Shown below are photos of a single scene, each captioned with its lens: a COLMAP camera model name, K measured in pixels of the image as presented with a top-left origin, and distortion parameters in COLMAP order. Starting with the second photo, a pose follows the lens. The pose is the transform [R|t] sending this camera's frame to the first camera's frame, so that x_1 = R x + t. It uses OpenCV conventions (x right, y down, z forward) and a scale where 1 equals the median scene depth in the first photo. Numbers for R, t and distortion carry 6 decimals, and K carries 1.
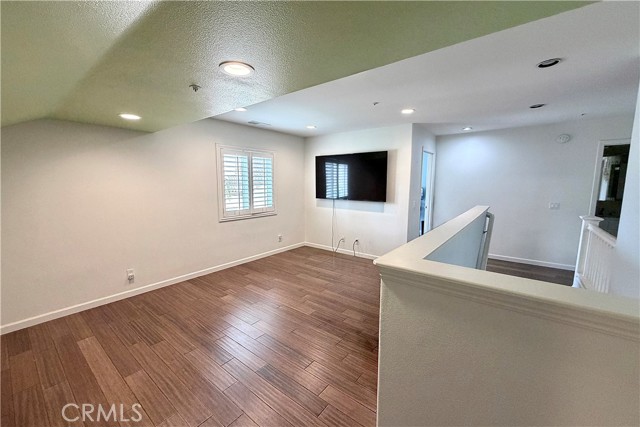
lens RADIAL K [[257.0, 0, 317.5], [0, 257.0, 212.3], [0, 0, 1]] dist [-0.000124, -0.000030]
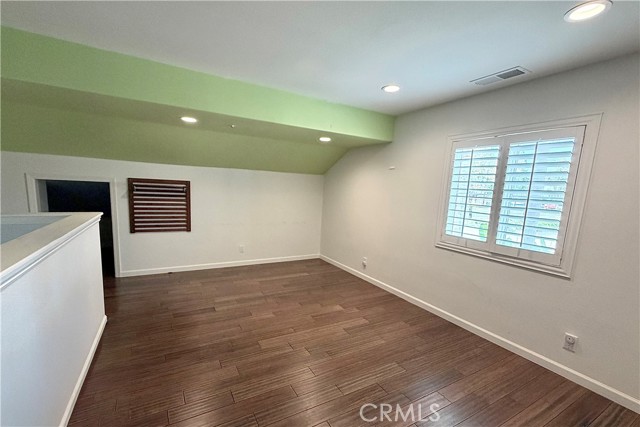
lens RADIAL K [[278.9, 0, 317.4], [0, 278.9, 229.9], [0, 0, 1]] dist [0.000875, 0.000075]
pose [[-0.379678, 0.120096, -0.917290, 0.489144], [-0.158929, 0.968329, 0.192561, -0.111732], [0.911365, 0.218895, -0.348567, 1.017110]]
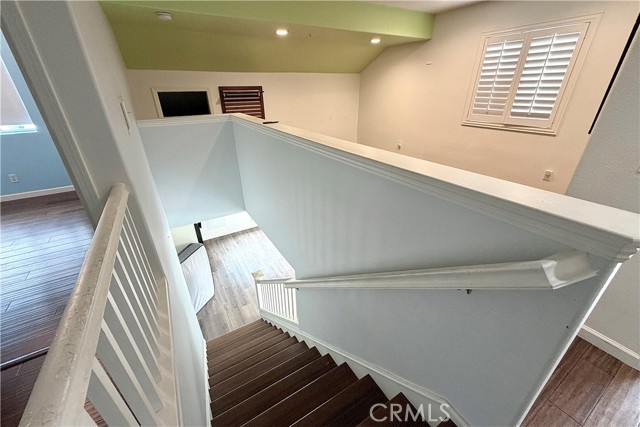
lens RADIAL K [[257.0, 0, 317.5], [0, 257.0, 212.3], [0, 0, 1]] dist [-0.000124, -0.000030]
pose [[-0.358134, 0.412724, -0.837496, 0.853358], [-0.097949, 0.875436, 0.473306, -0.088067], [0.928518, 0.251539, -0.273097, 0.885667]]
